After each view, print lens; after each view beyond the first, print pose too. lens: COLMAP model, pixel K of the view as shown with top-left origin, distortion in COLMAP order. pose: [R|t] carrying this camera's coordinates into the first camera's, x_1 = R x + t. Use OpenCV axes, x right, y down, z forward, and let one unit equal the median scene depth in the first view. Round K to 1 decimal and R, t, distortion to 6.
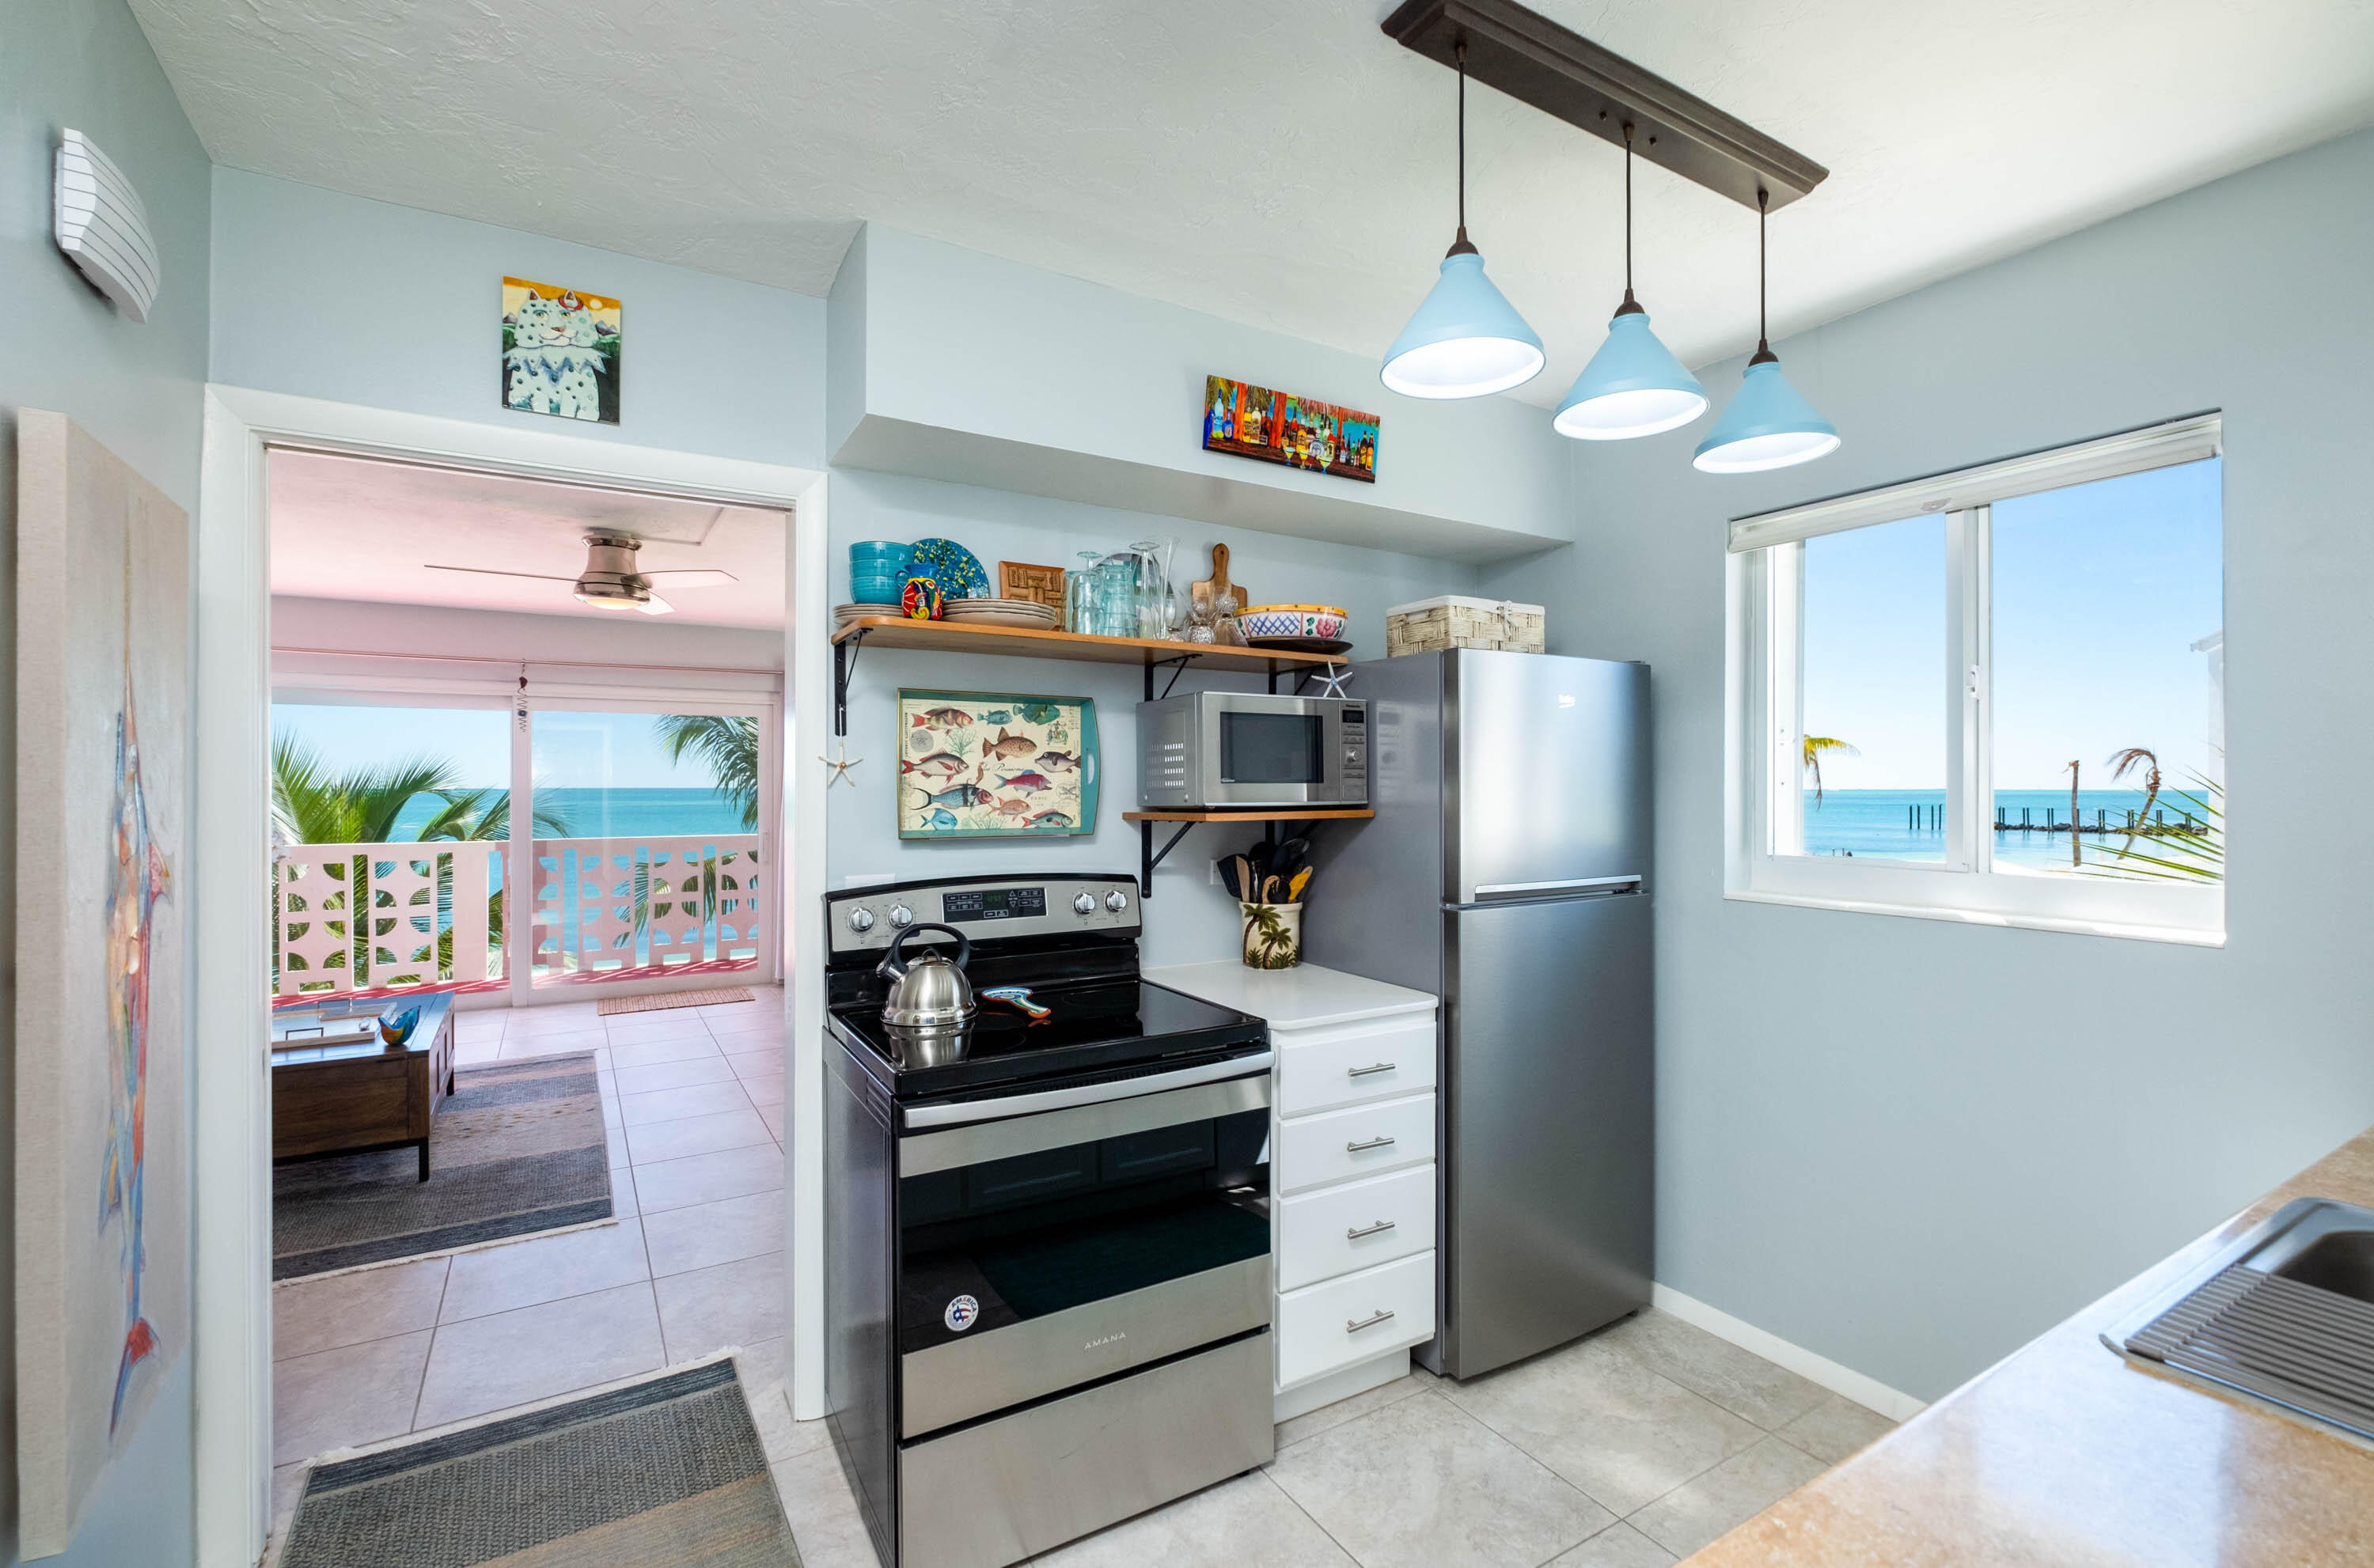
lens RADIAL K [[1031.6, 0, 1174.9], [0, 1031.6, 783.9], [0, 0, 1]] dist [-0.007549, -0.000046]
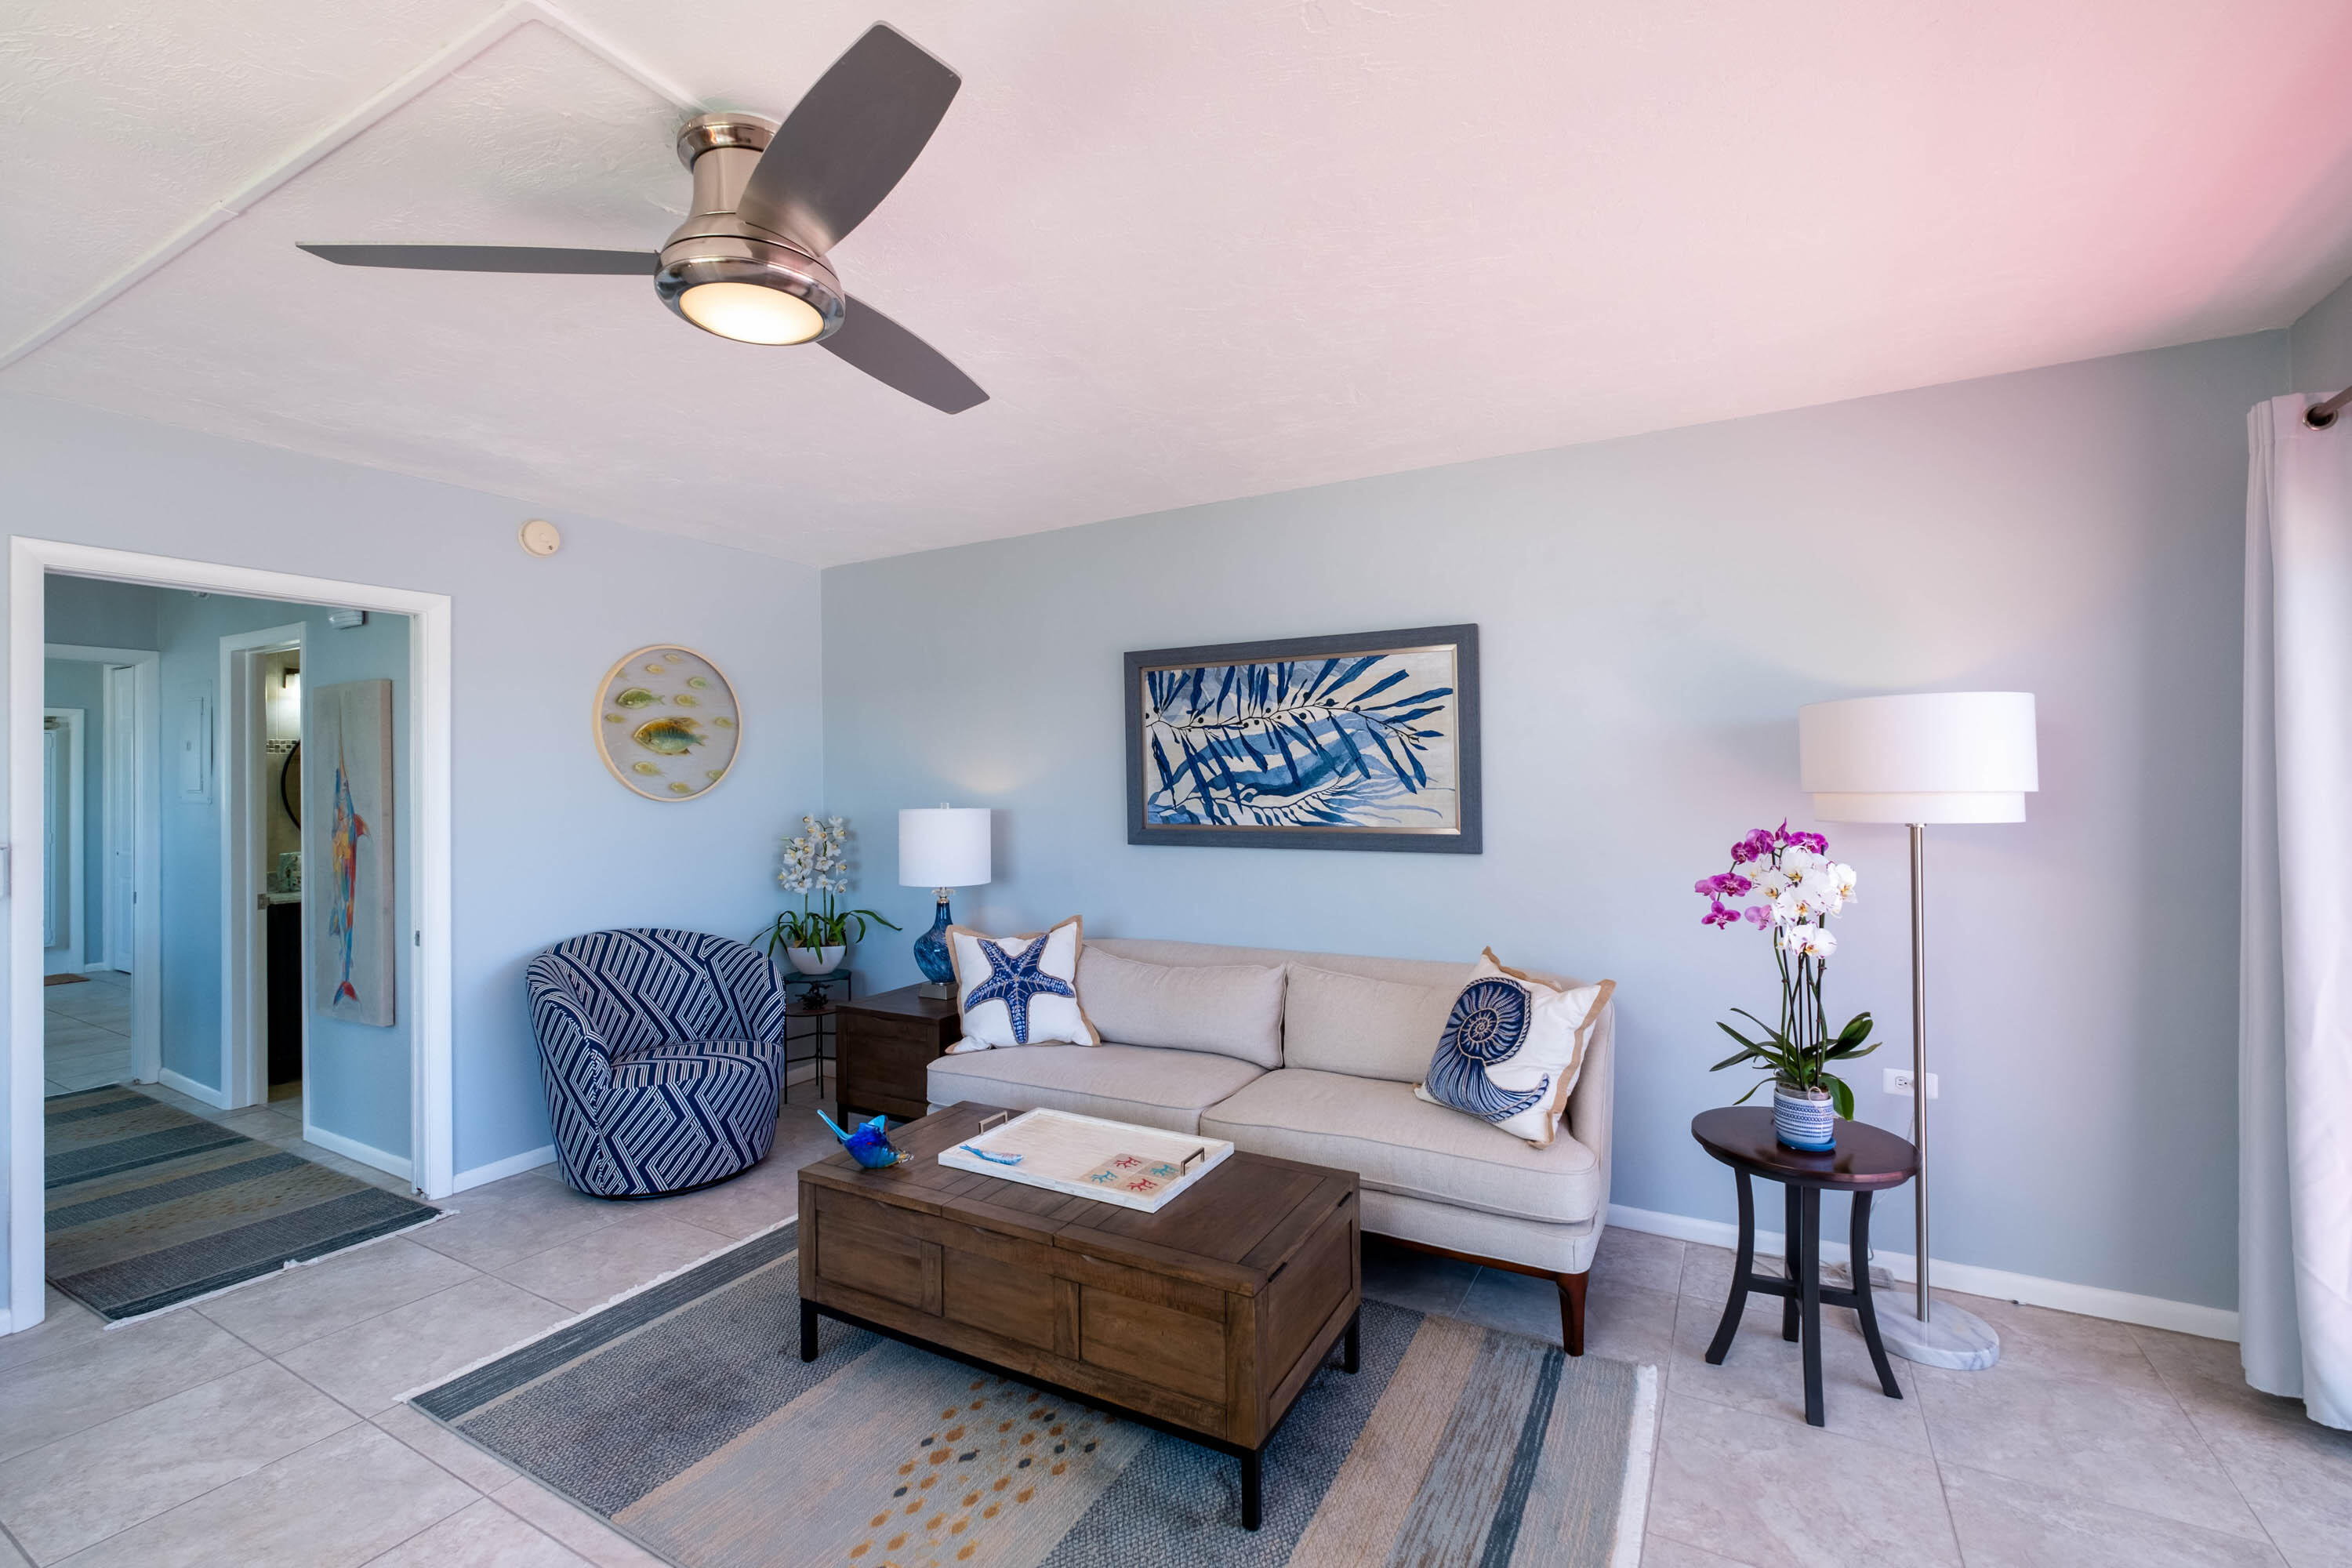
lens RADIAL K [[1022.2, 0, 1181.0], [0, 1022.2, 768.6], [0, 0, 1]] dist [-0.007549, -0.000046]
pose [[-0.872341, 0.006341, -0.488857, -0.909735], [0.013860, 0.999835, -0.011763, -0.001071], [0.488702, -0.017037, -0.872284, 2.552613]]
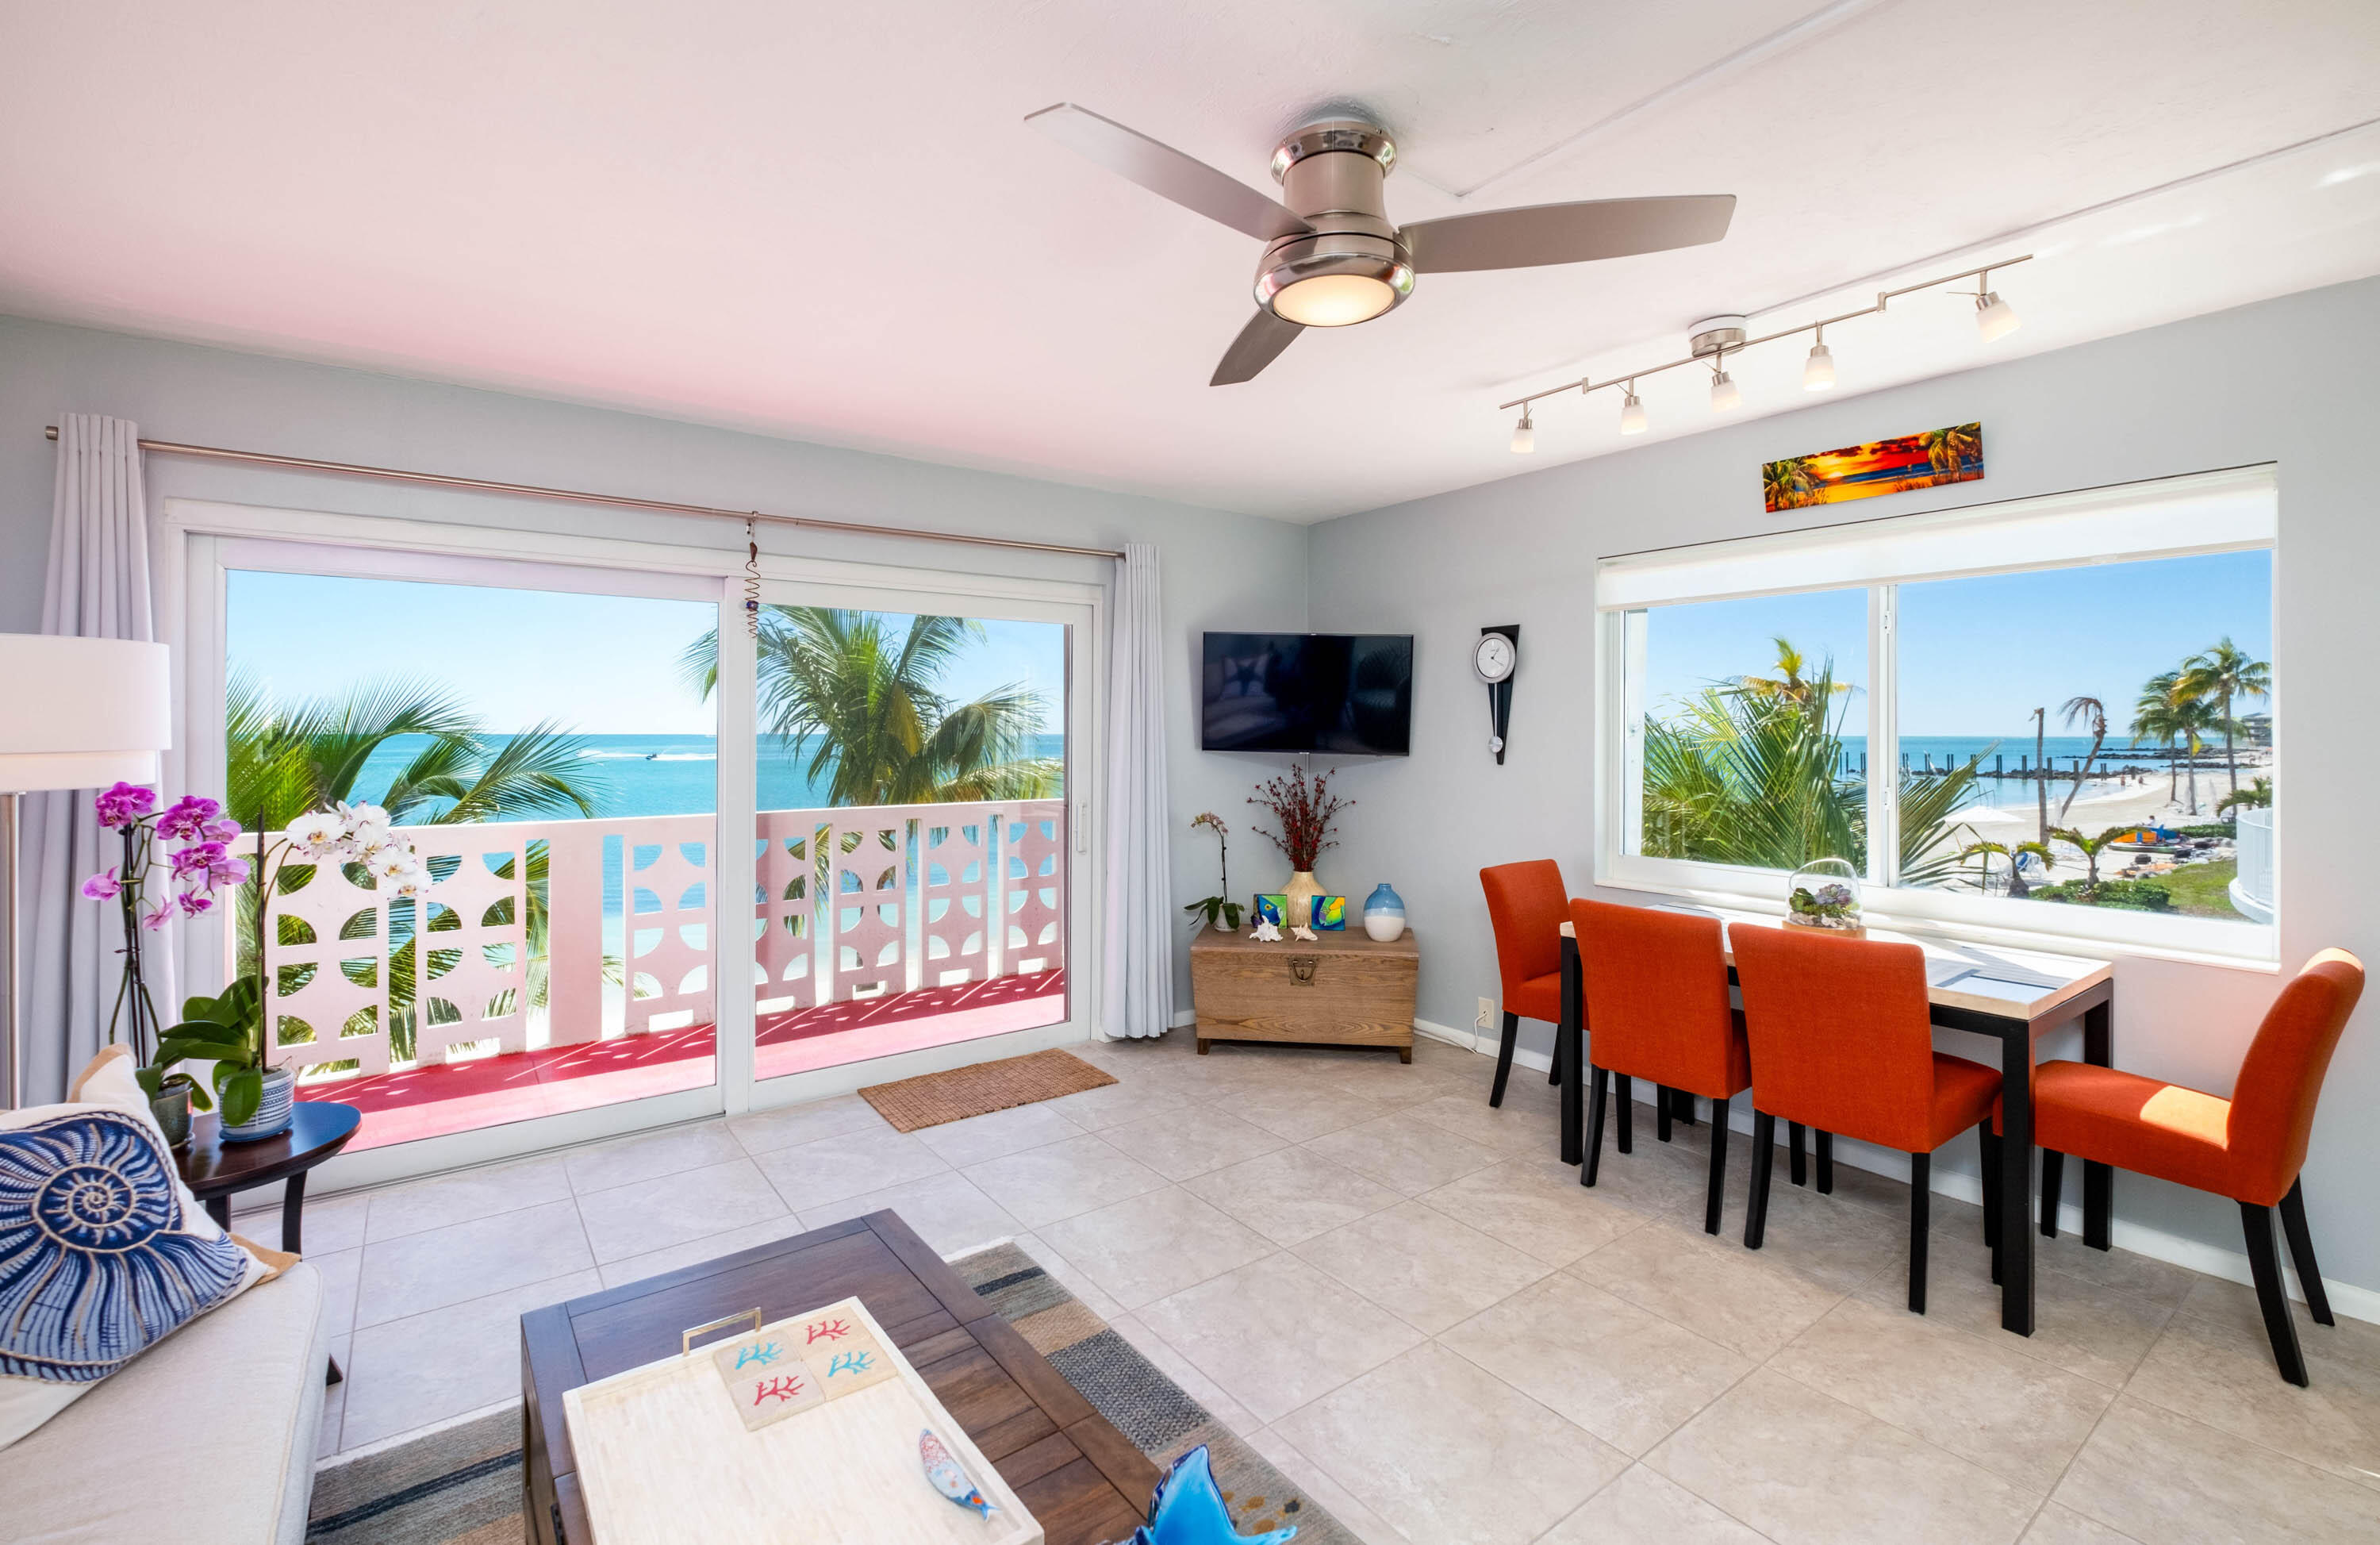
lens RADIAL K [[1032.3, 0, 1192.3], [0, 1032.3, 720.0], [0, 0, 1]] dist [-0.003732, -0.000917]
pose [[0.995363, 0.001921, 0.096168, -1.170459], [-0.000960, 0.999949, -0.010034, 0.002082], [-0.096182, 0.009895, 0.995315, 1.053600]]
